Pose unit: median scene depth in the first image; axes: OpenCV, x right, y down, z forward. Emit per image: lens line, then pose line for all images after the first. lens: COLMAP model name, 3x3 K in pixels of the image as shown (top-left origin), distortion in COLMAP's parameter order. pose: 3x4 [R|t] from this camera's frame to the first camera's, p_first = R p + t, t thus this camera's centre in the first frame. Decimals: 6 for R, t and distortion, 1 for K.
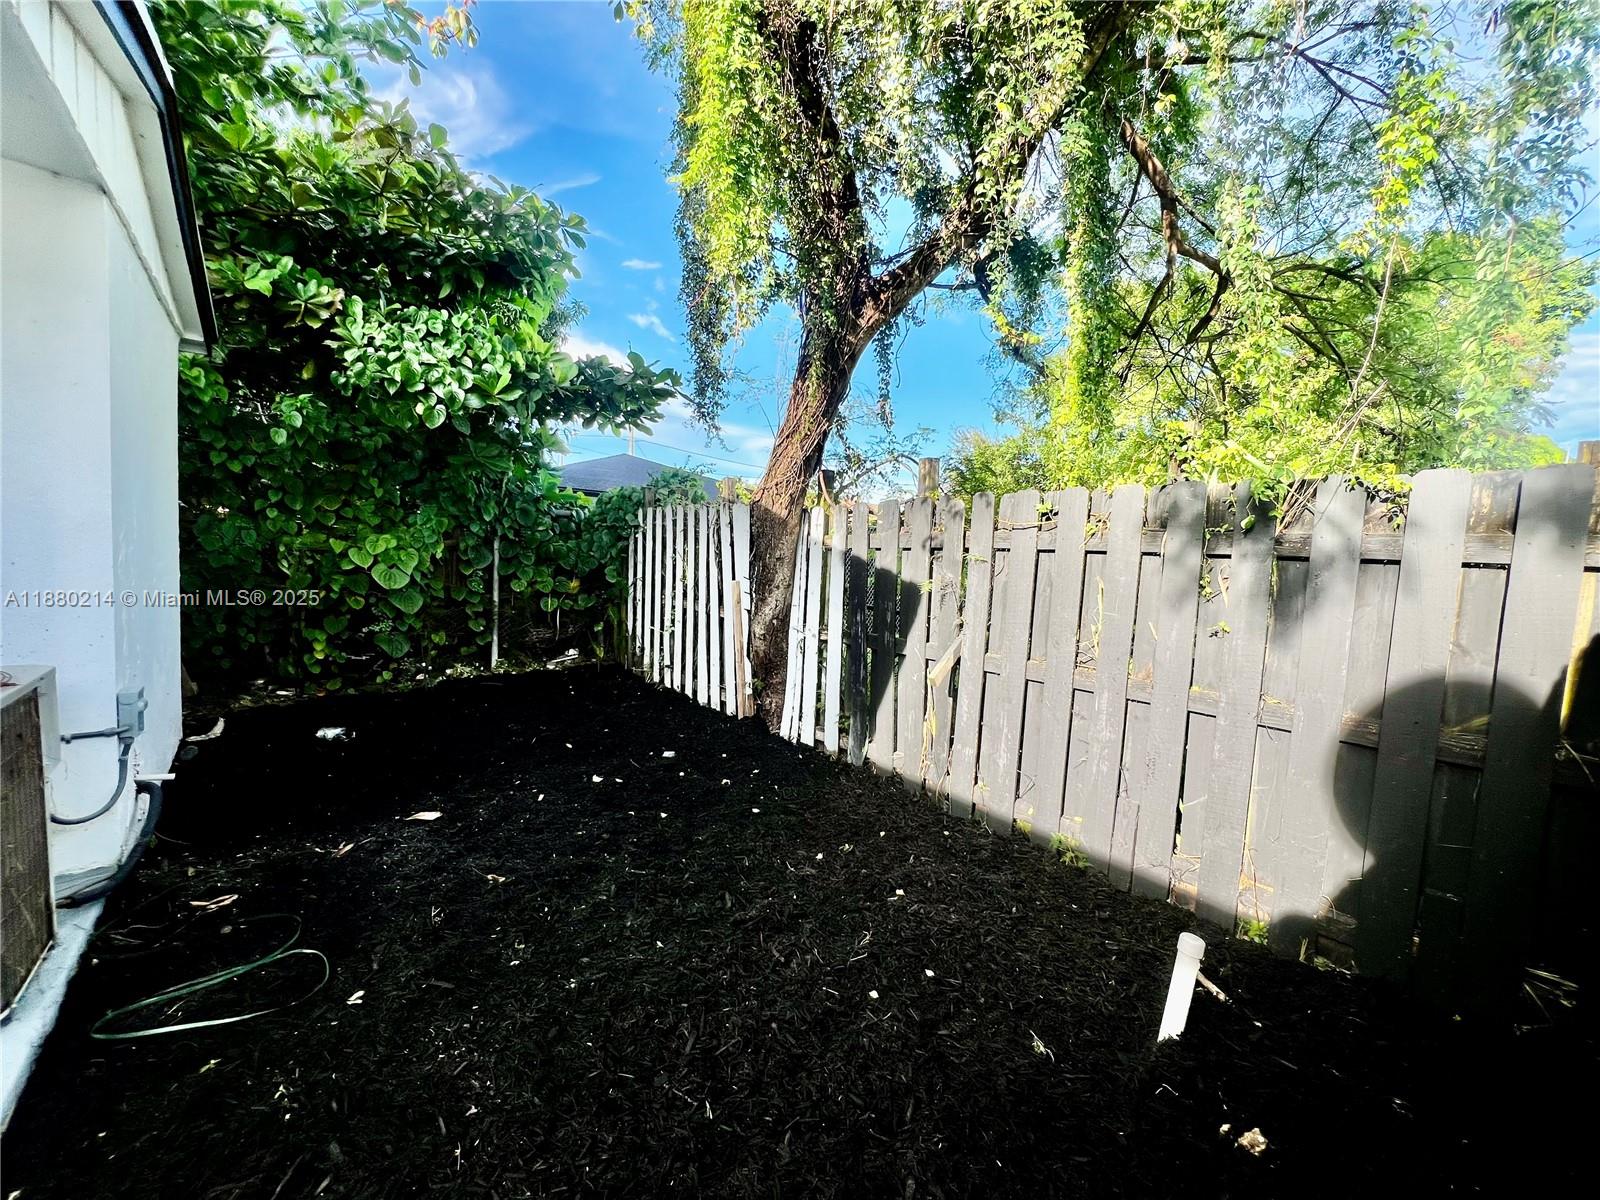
lens RADIAL K [[641.5, 0, 805.2], [0, 641.5, 602.3], [0, 0, 1]] dist [-0.000390, -0.000102]
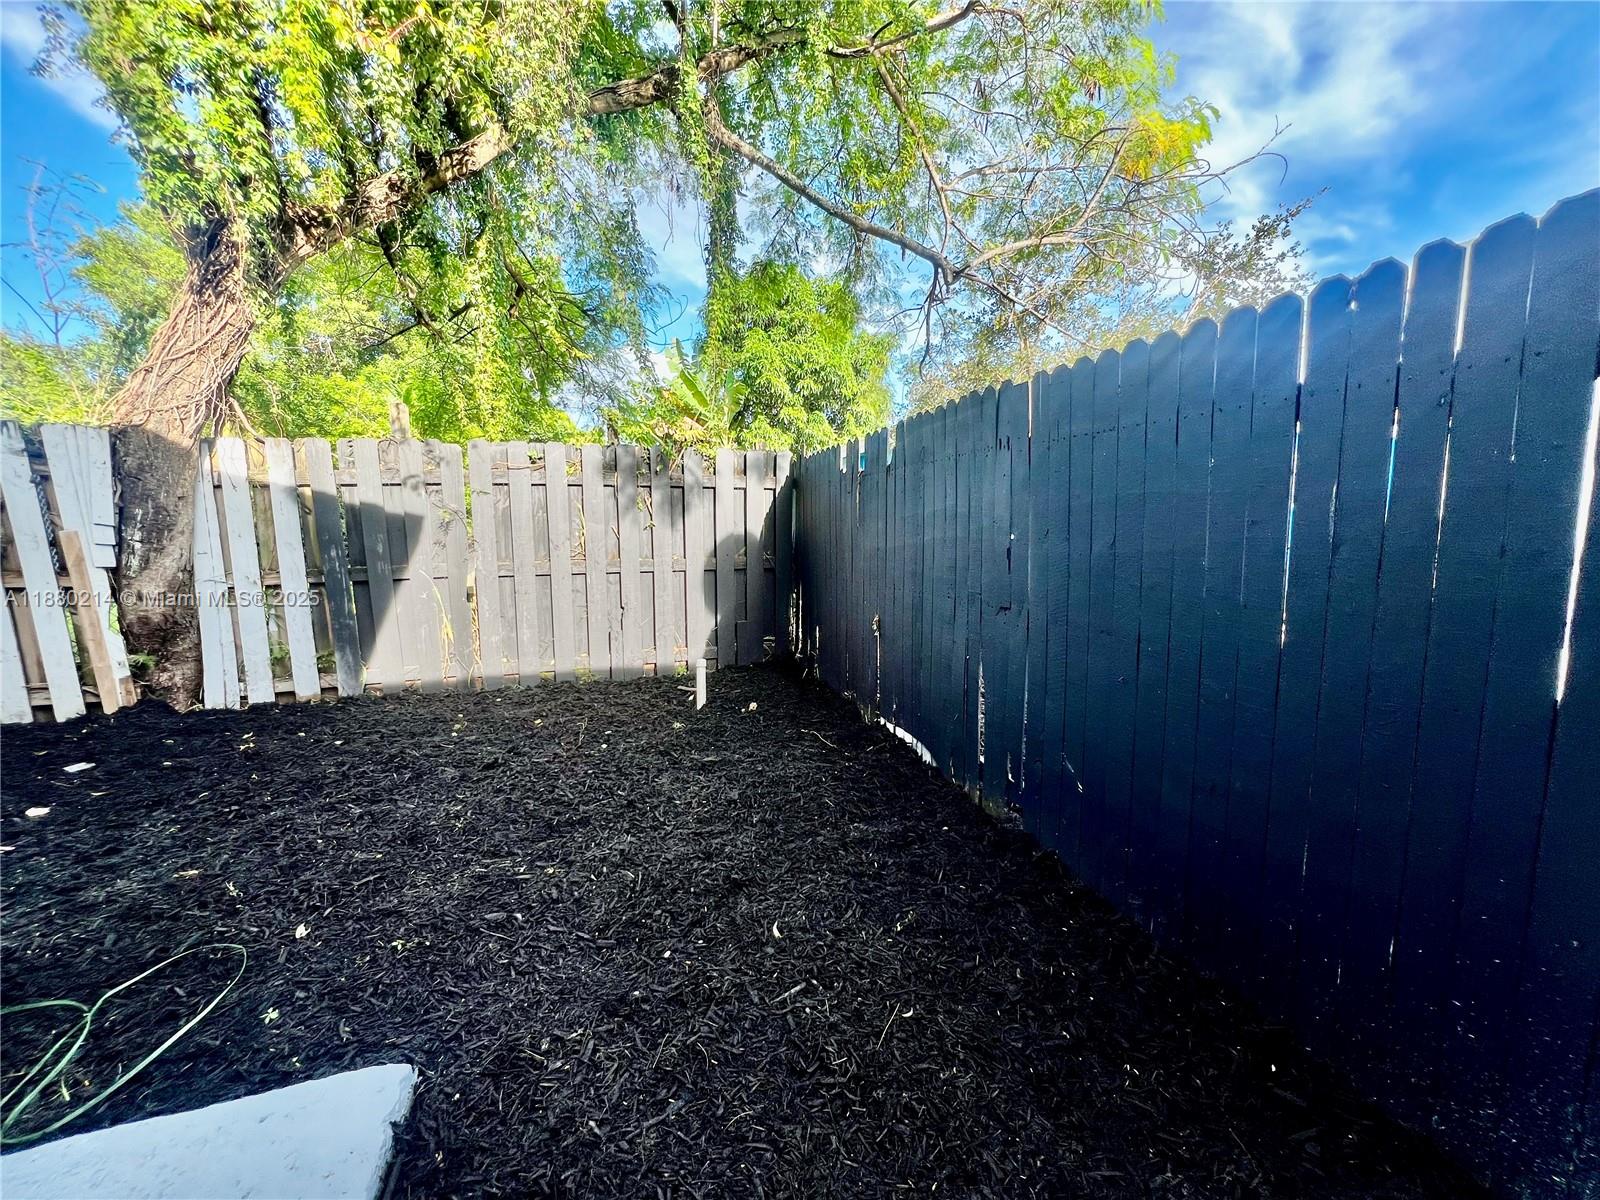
lens RADIAL K [[641.5, 0, 807.8], [0, 641.5, 603.4], [0, 0, 1]] dist [-0.000390, -0.000102]
pose [[0.331238, -0.172705, 0.927607, -0.665972], [0.087932, 0.984478, 0.151894, 0.014621], [-0.939441, 0.031253, 0.341282, -0.054938]]
